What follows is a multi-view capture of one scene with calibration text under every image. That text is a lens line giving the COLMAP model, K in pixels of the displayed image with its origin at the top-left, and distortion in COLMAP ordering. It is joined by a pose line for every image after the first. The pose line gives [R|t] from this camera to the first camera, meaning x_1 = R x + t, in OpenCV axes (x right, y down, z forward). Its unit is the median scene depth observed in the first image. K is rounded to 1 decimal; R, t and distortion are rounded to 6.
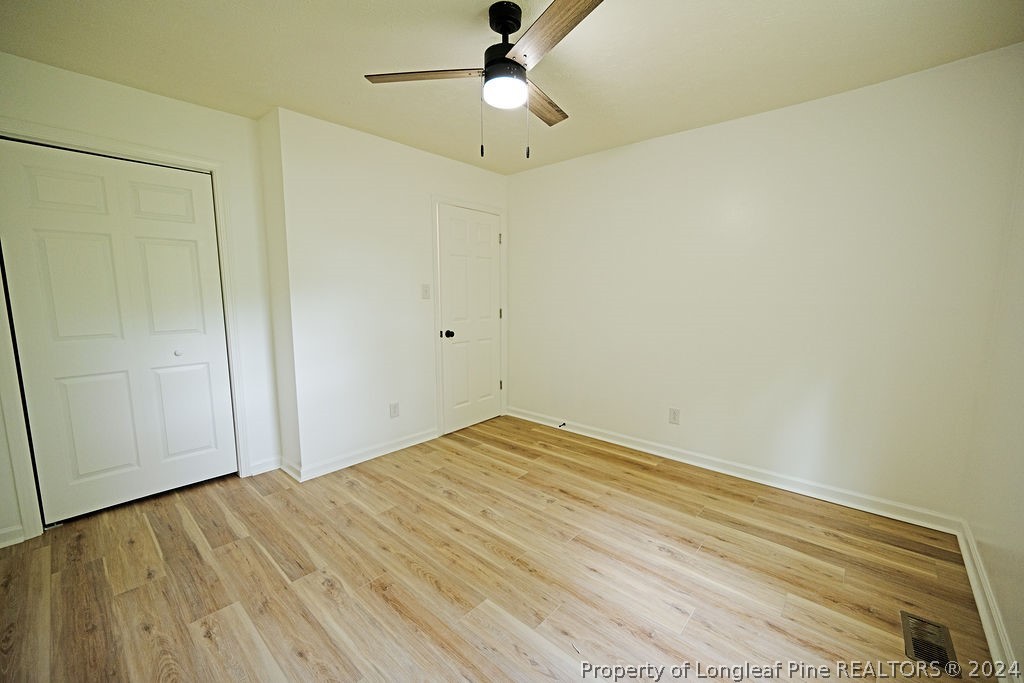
lens RADIAL K [[407.6, 0, 517.9], [0, 407.6, 344.7], [0, 0, 1]] dist [-0.000425, -0.000010]
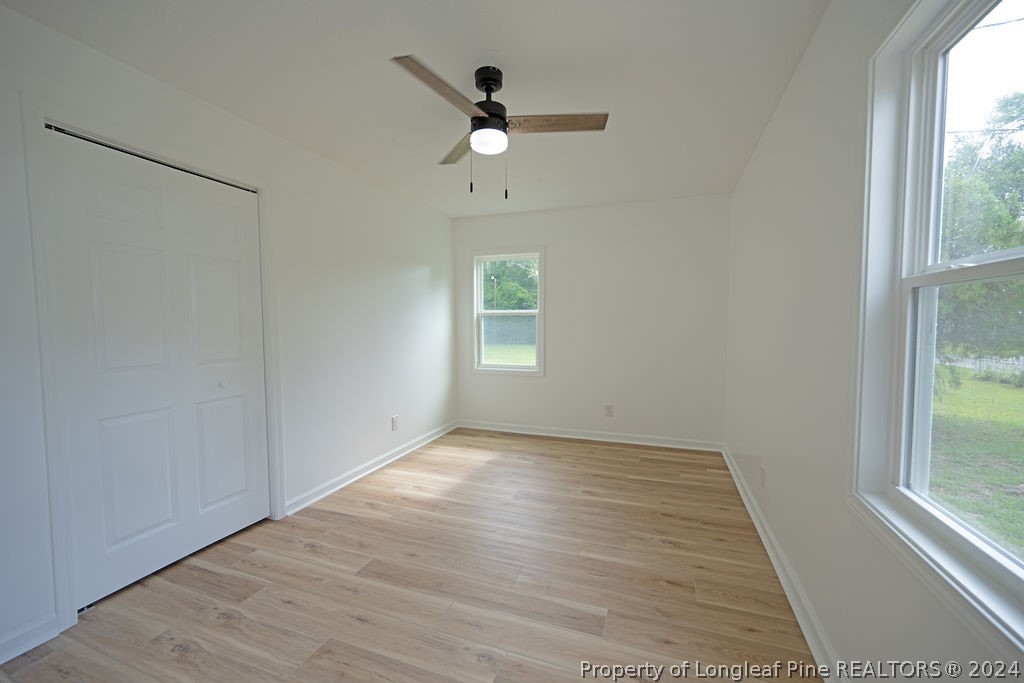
lens RADIAL K [[407.6, 0, 517.9], [0, 407.6, 344.7], [0, 0, 1]] dist [-0.000425, -0.000010]
pose [[0.930074, -0.031731, 0.366001, -0.568486], [0.054697, 0.997119, -0.052548, 0.016310], [-0.363279, 0.068893, 0.929130, -0.069460]]
